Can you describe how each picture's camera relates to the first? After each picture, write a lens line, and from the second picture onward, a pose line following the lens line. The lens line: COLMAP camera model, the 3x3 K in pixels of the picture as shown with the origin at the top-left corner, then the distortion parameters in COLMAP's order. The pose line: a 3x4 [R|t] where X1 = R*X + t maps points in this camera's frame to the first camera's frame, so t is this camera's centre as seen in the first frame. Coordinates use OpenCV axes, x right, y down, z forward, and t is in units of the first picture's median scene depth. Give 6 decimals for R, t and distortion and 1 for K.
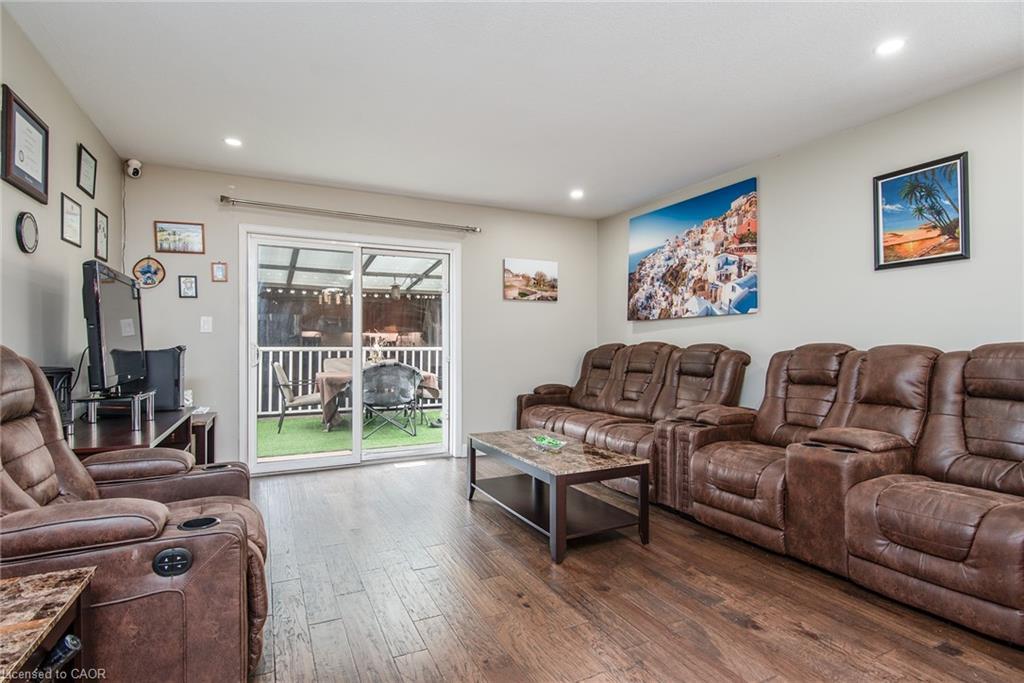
lens RADIAL K [[512.8, 0, 509.9], [0, 512.8, 342.1], [0, 0, 1]] dist [-0.005506, -0.000105]
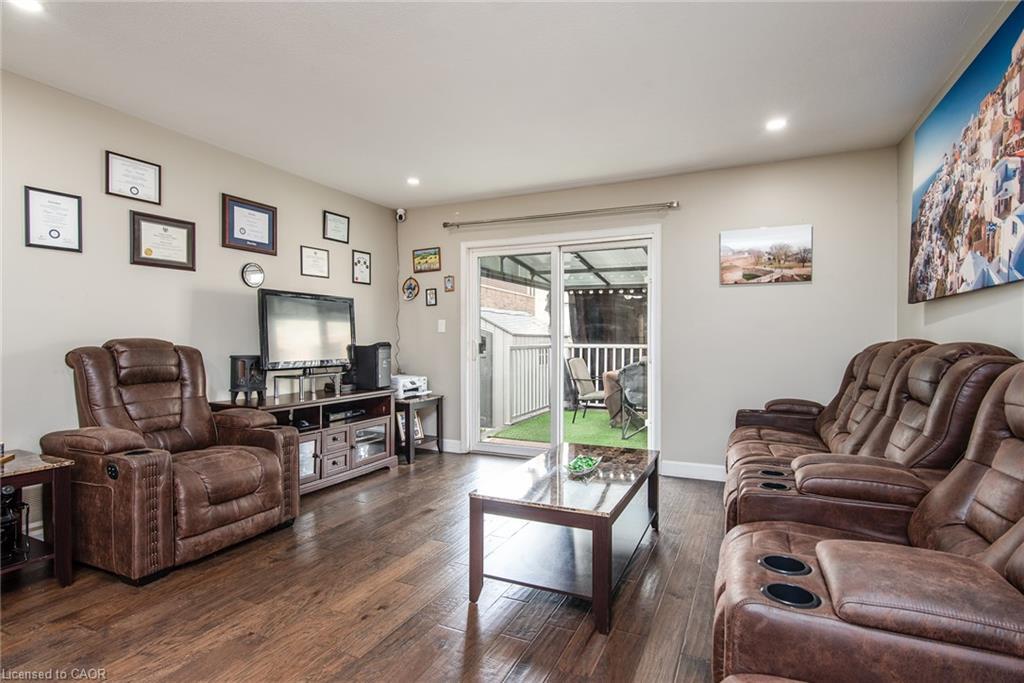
lens RADIAL K [[512.8, 0, 509.9], [0, 512.8, 342.1], [0, 0, 1]] dist [-0.005506, -0.000105]
pose [[0.627902, 0.003710, -0.778283, 0.521332], [0.000573, 0.999986, 0.005229, -0.000547], [0.778292, -0.003730, 0.627892, 0.341602]]
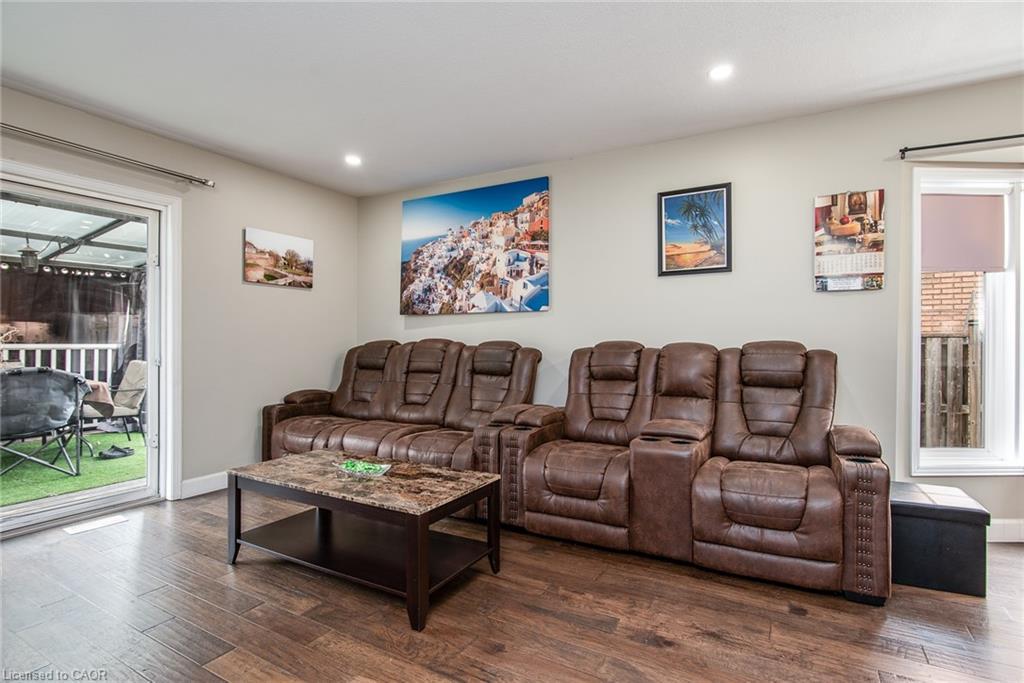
lens RADIAL K [[512.8, 0, 509.9], [0, 512.8, 342.1], [0, 0, 1]] dist [-0.005506, -0.000105]
pose [[0.827603, 0.002566, 0.561309, -0.146954], [-0.005825, 0.999975, 0.004017, 0.001333], [-0.561284, -0.006594, 0.827597, 0.198555]]
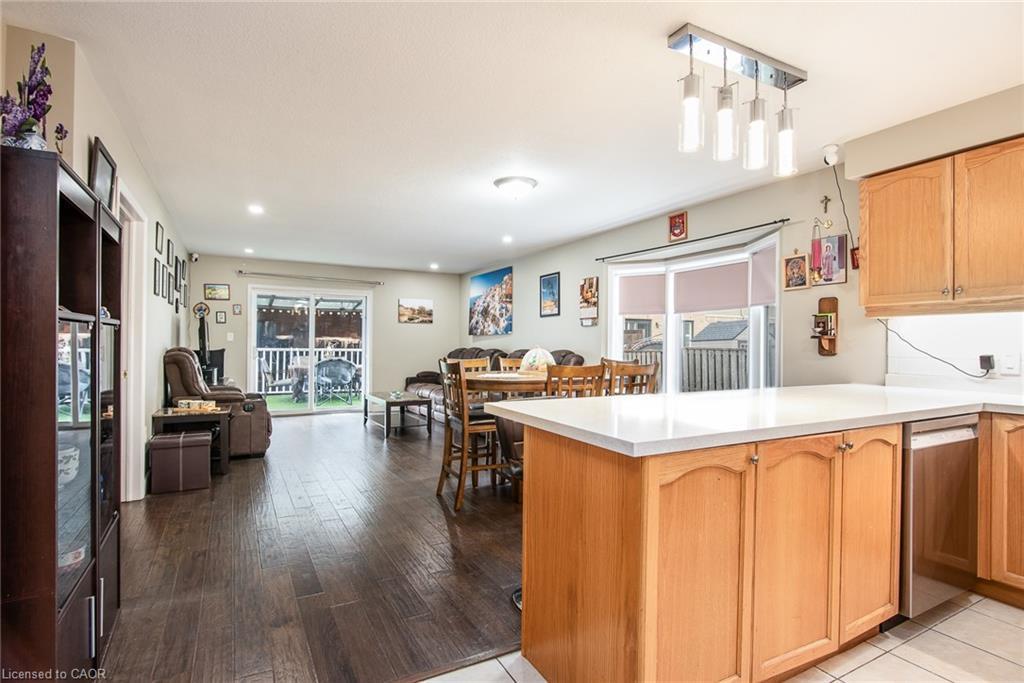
lens RADIAL K [[512.8, 0, 509.9], [0, 512.8, 342.1], [0, 0, 1]] dist [-0.005506, -0.000105]
pose [[0.998917, 0.008221, 0.045799, 0.376614], [-0.008103, 0.999963, -0.002762, -0.018561], [-0.045820, 0.002388, 0.998947, -0.991518]]
